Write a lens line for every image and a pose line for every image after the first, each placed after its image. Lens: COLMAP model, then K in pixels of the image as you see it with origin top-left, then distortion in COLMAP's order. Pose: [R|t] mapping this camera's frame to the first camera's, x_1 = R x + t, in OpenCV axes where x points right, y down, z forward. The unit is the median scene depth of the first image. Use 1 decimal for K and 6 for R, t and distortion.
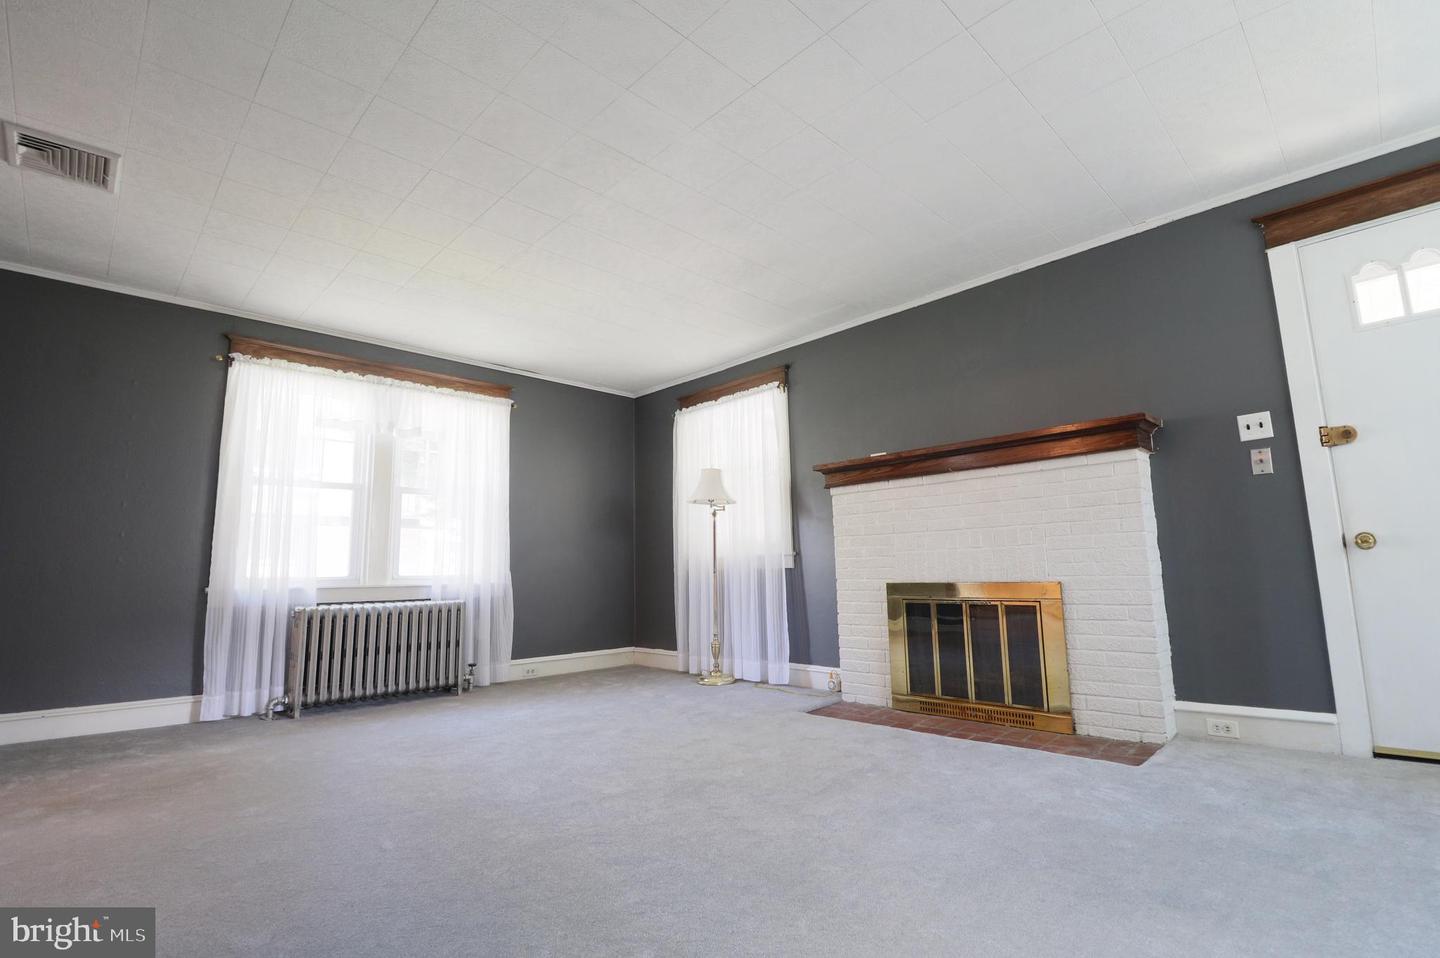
lens RADIAL K [[662.4, 0, 723.4], [0, 662.4, 474.4], [0, 0, 1]] dist [-0.000431, -0.012245]
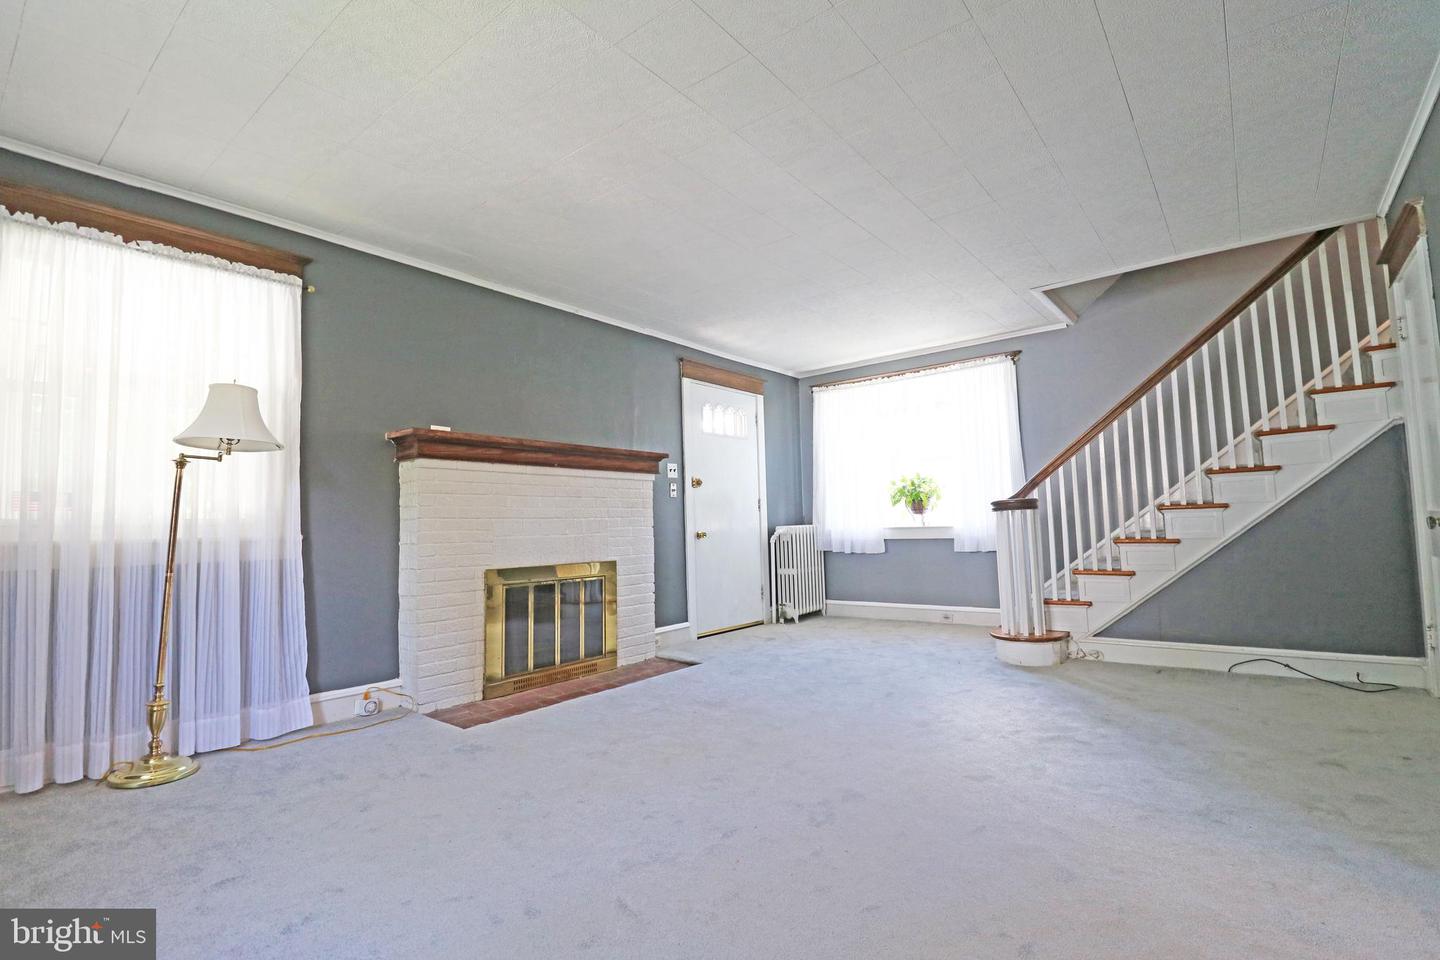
lens RADIAL K [[662.4, 0, 723.4], [0, 662.4, 475.4], [0, 0, 1]] dist [-0.000431, -0.012245]
pose [[-0.111243, 0.102535, 0.988490, -0.743090], [-0.117907, 0.986276, -0.115575, 0.099455], [-0.986774, -0.129407, -0.097627, 0.769532]]
